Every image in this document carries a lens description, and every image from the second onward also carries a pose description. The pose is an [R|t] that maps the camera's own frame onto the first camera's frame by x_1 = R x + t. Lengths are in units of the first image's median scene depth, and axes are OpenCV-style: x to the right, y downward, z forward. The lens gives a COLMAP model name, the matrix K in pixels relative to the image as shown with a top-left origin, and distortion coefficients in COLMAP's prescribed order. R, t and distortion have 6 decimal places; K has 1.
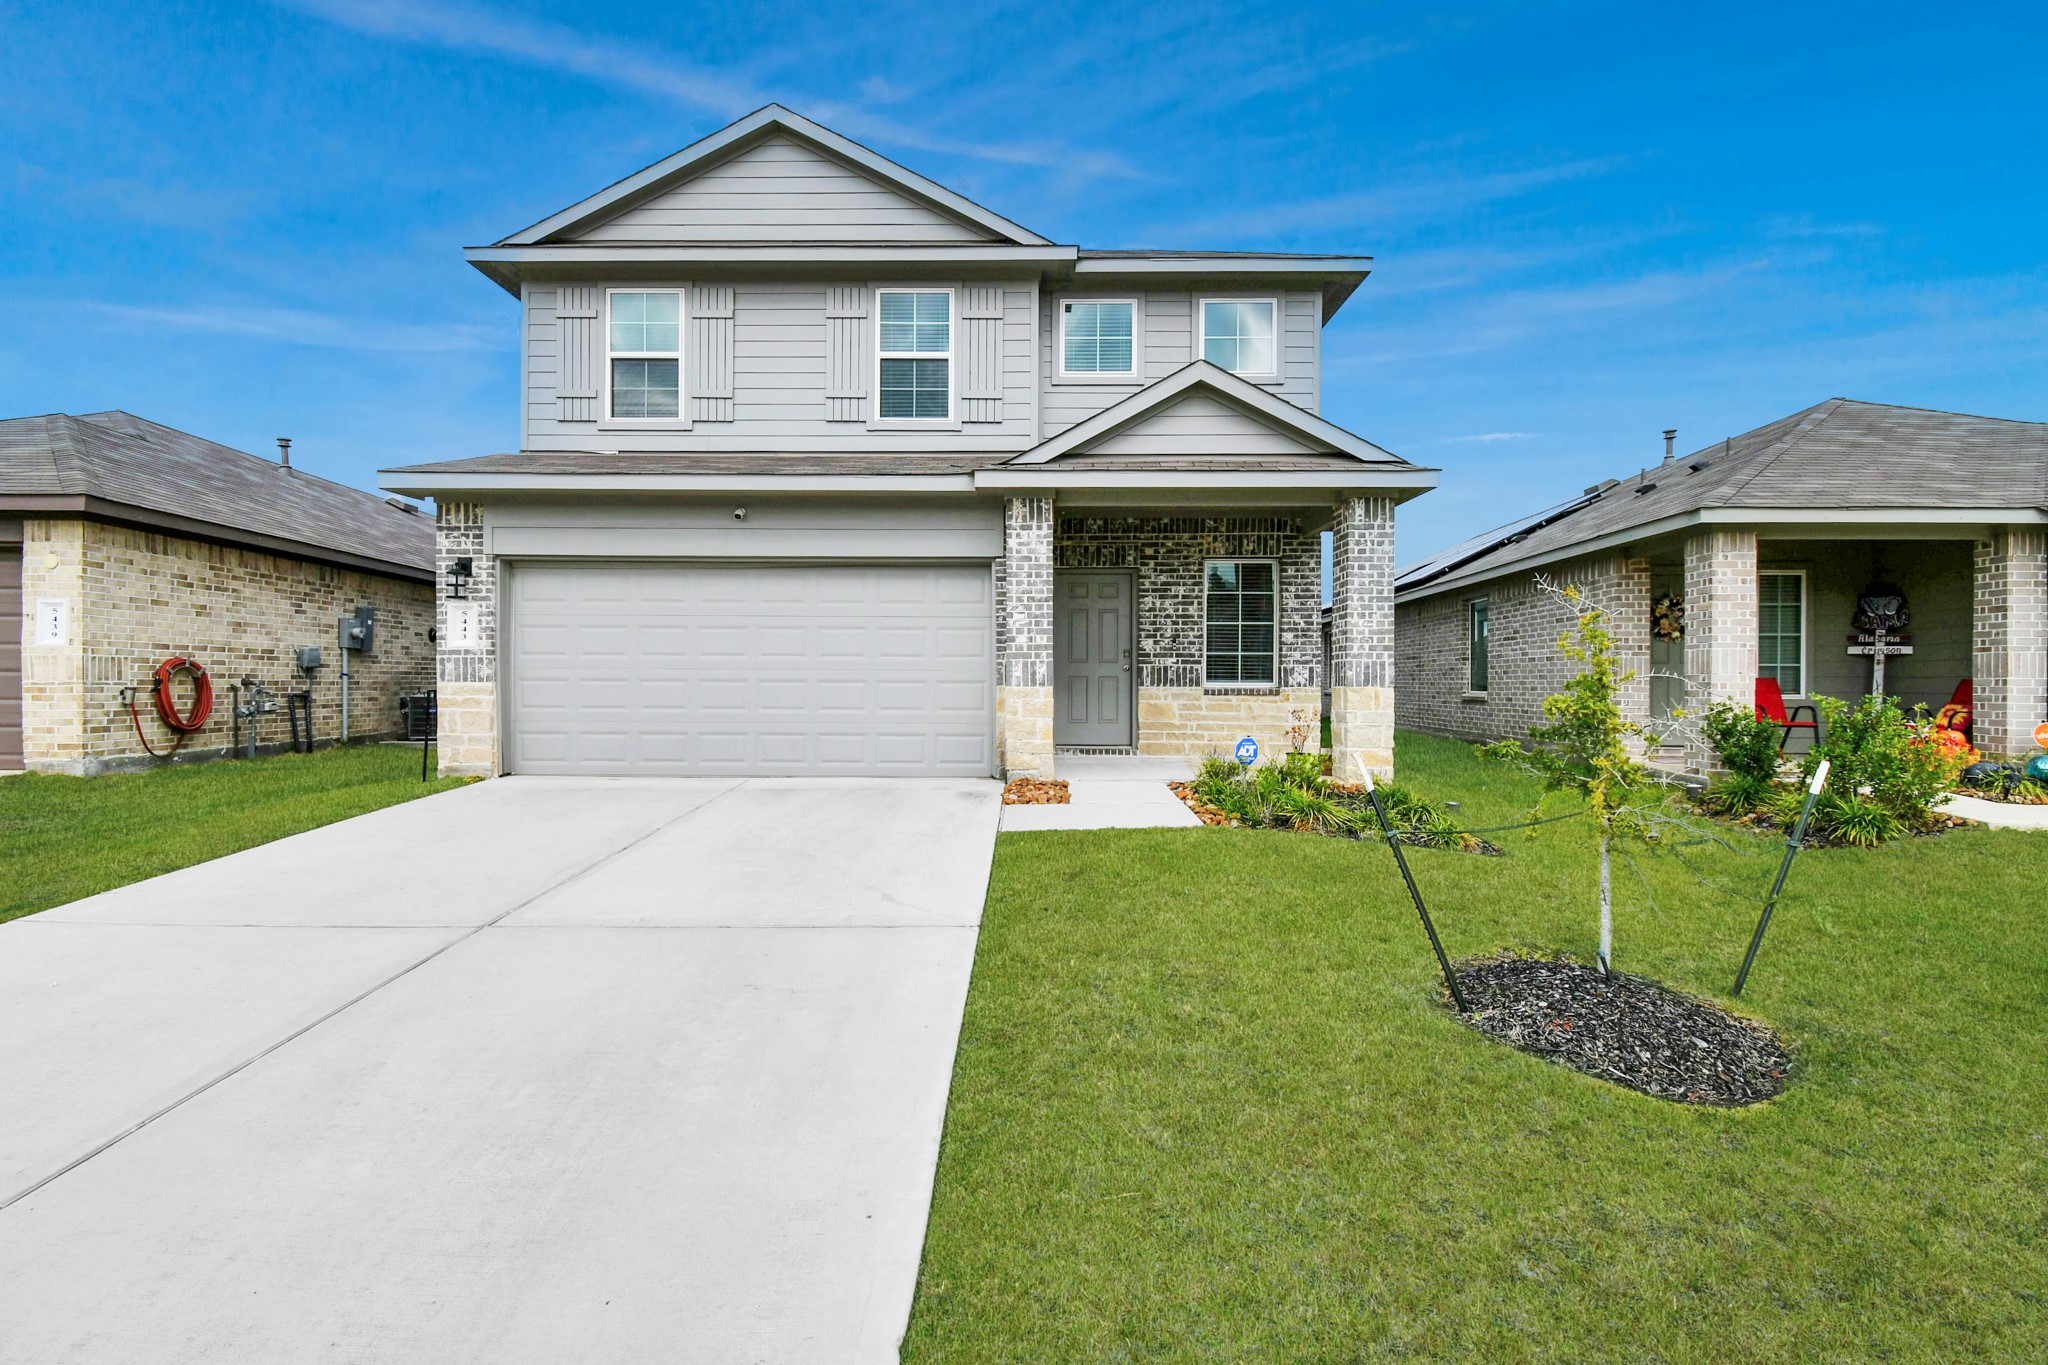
lens RADIAL K [[898.8, 0, 1012.4], [0, 898.8, 684.0], [0, 0, 1]] dist [0.018068, -0.025145]
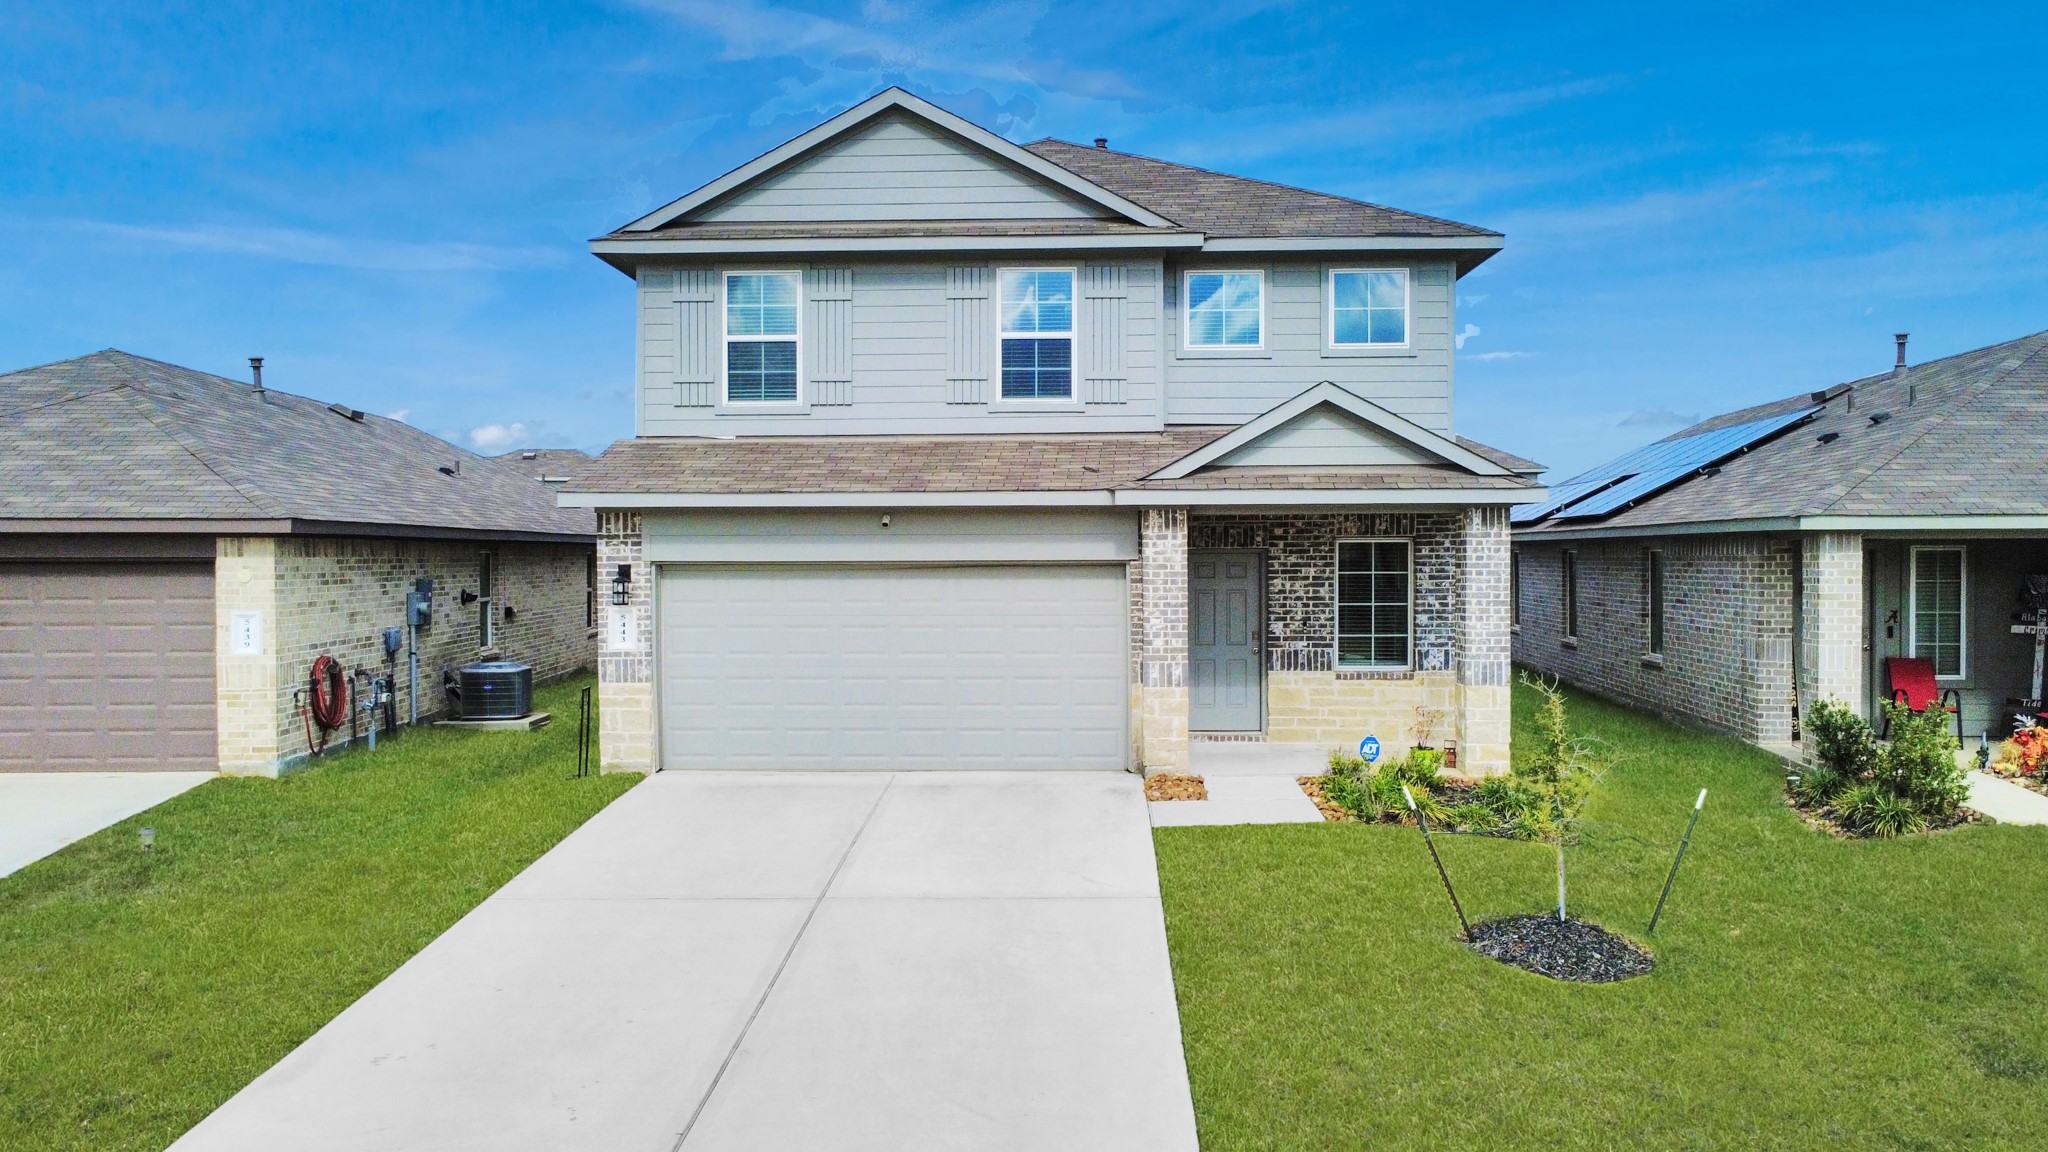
lens RADIAL K [[1499.3, 0, 1024.0], [0, 1499.3, 576.0], [0, 0, 1]] dist [-0.002114, 0.004528]
pose [[0.999811, -0.007146, -0.018060, -0.110398], [0.007409, 0.999866, 0.014571, -0.148472], [0.017953, -0.014702, 0.999731, -0.734981]]
